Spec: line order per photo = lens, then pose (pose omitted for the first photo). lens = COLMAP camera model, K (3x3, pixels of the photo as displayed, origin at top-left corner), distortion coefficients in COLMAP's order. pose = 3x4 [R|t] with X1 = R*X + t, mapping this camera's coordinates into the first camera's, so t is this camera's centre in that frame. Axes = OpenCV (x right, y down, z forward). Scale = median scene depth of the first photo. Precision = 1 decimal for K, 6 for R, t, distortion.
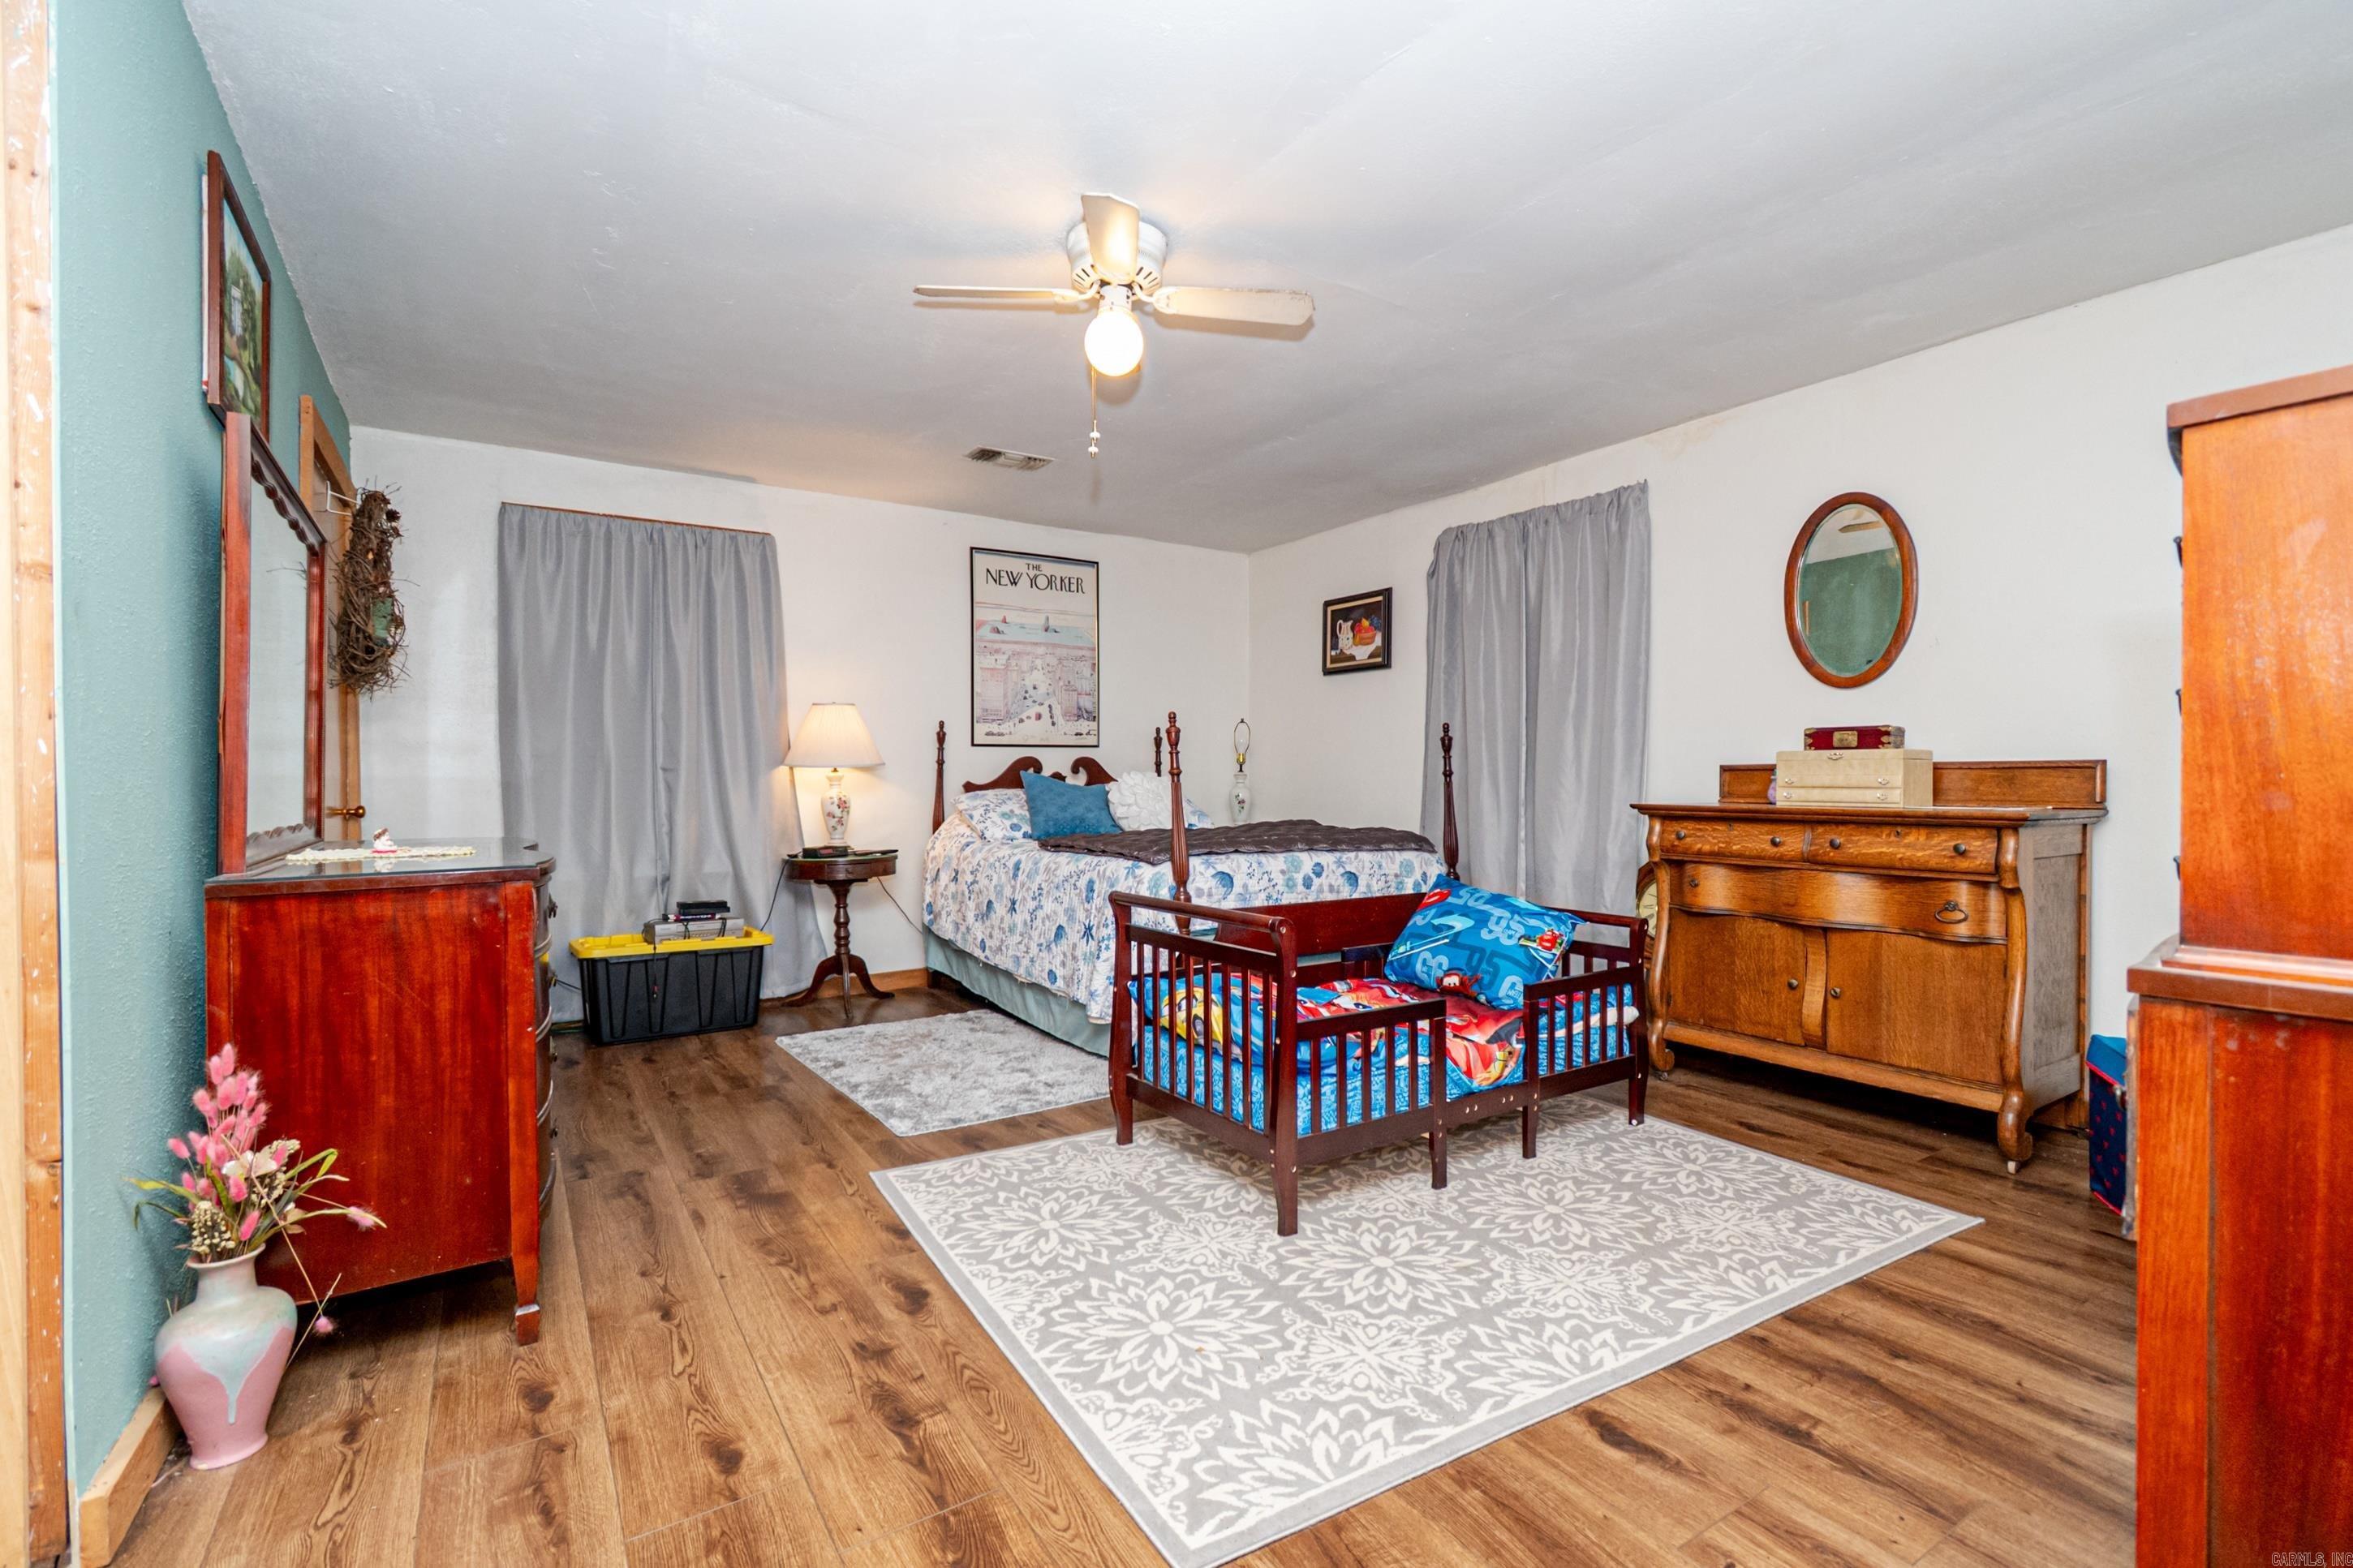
lens RADIAL K [[1045.0, 0, 1179.6], [0, 1045.0, 783.3], [0, 0, 1]] dist [0.010491, -0.005430]
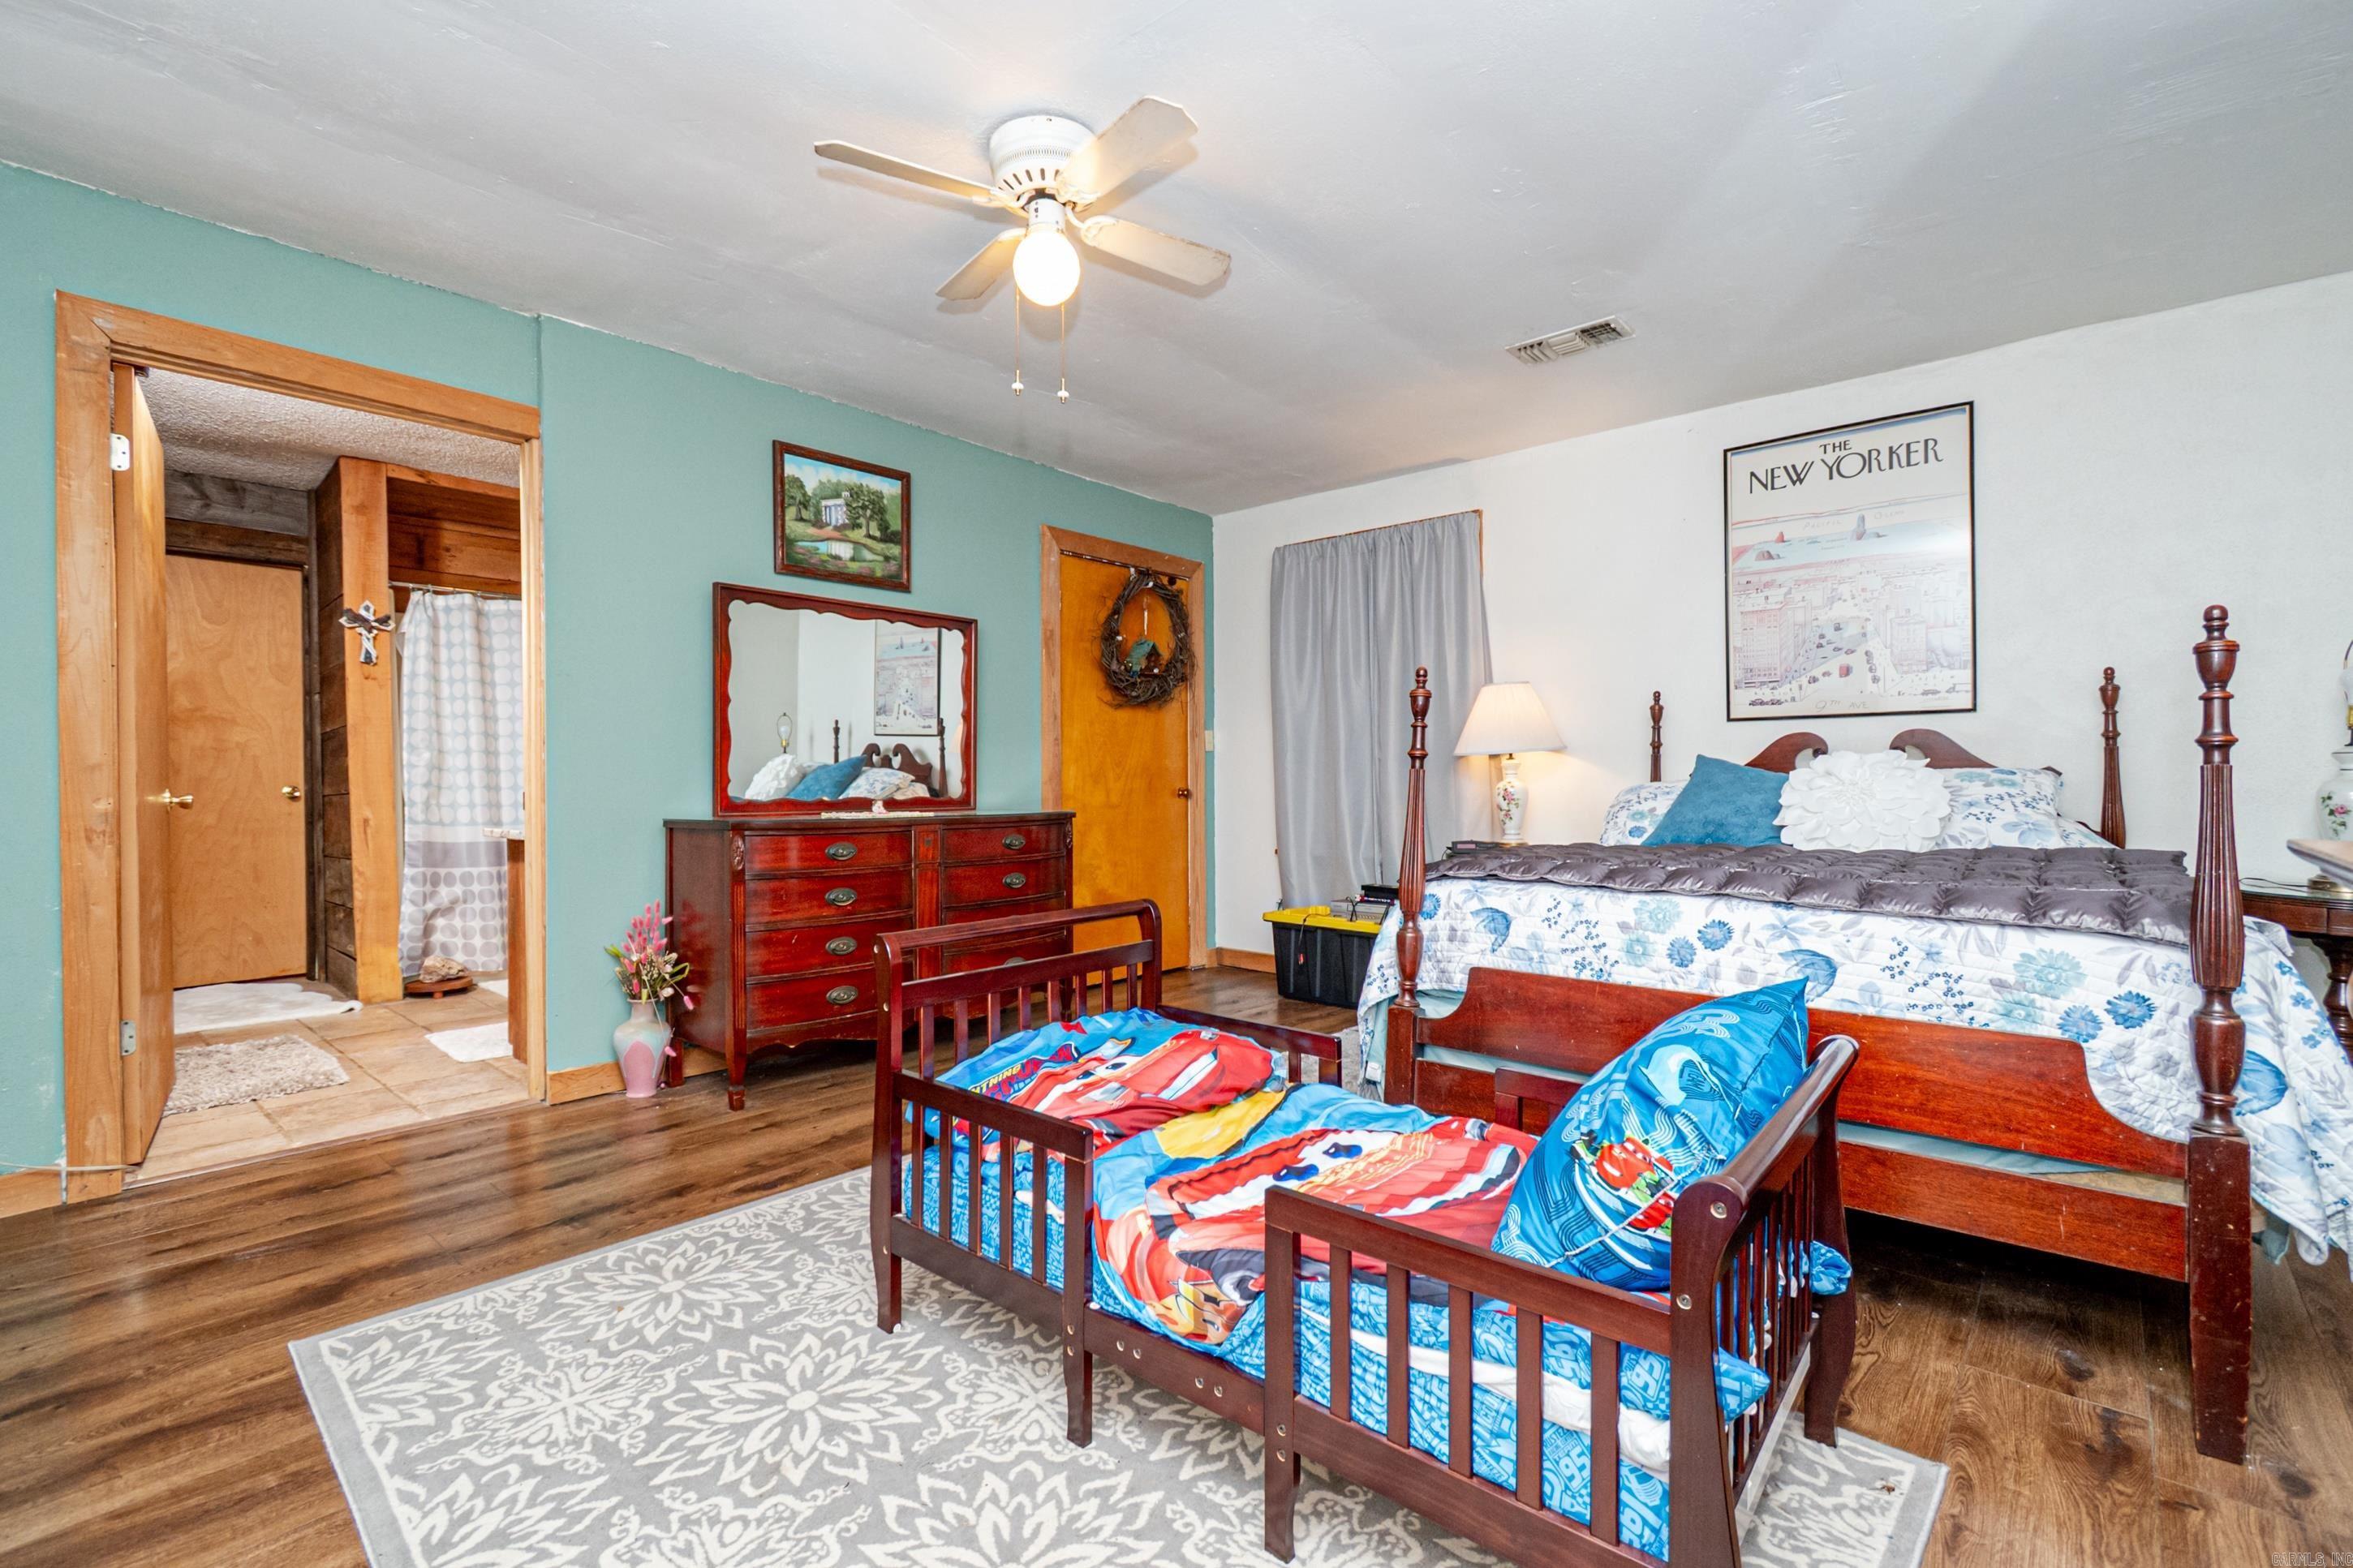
lens RADIAL K [[1045.0, 0, 1179.6], [0, 1045.0, 783.3], [0, 0, 1]] dist [0.010491, -0.005430]
pose [[0.271611, 0.007773, -0.962376, 0.730840], [-0.000024, 0.999967, 0.008070, 0.003576], [0.962407, -0.002169, 0.271602, 0.777204]]
